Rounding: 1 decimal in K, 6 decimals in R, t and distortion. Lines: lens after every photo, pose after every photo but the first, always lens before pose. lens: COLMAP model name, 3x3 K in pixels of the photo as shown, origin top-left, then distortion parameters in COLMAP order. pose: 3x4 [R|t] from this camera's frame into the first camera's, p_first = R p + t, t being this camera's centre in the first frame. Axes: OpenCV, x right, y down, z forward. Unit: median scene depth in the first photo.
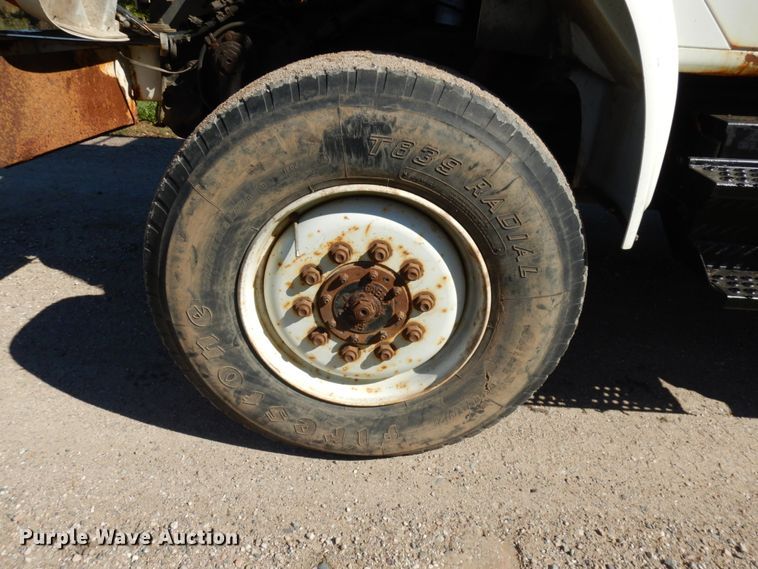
lens RADIAL K [[566.7, 0, 379.0], [0, 566.7, 284.5], [0, 0, 1]] dist [-0.004496, -0.004458]
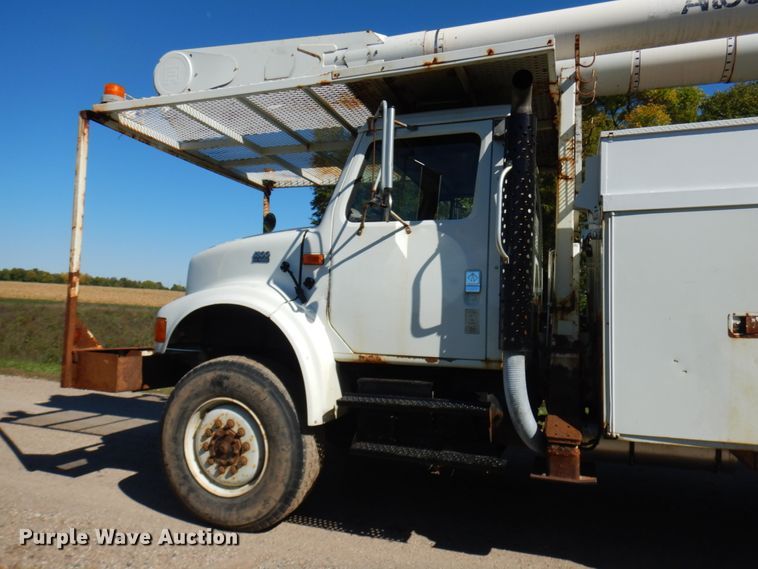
lens RADIAL K [[566.7, 0, 379.0], [0, 566.7, 284.5], [0, 0, 1]] dist [-0.004496, -0.004458]
pose [[0.941787, -0.046139, -0.333028, 1.553184], [-0.129329, 0.864605, -0.485522, 0.568664], [0.310340, 0.500329, 0.808307, -1.256280]]
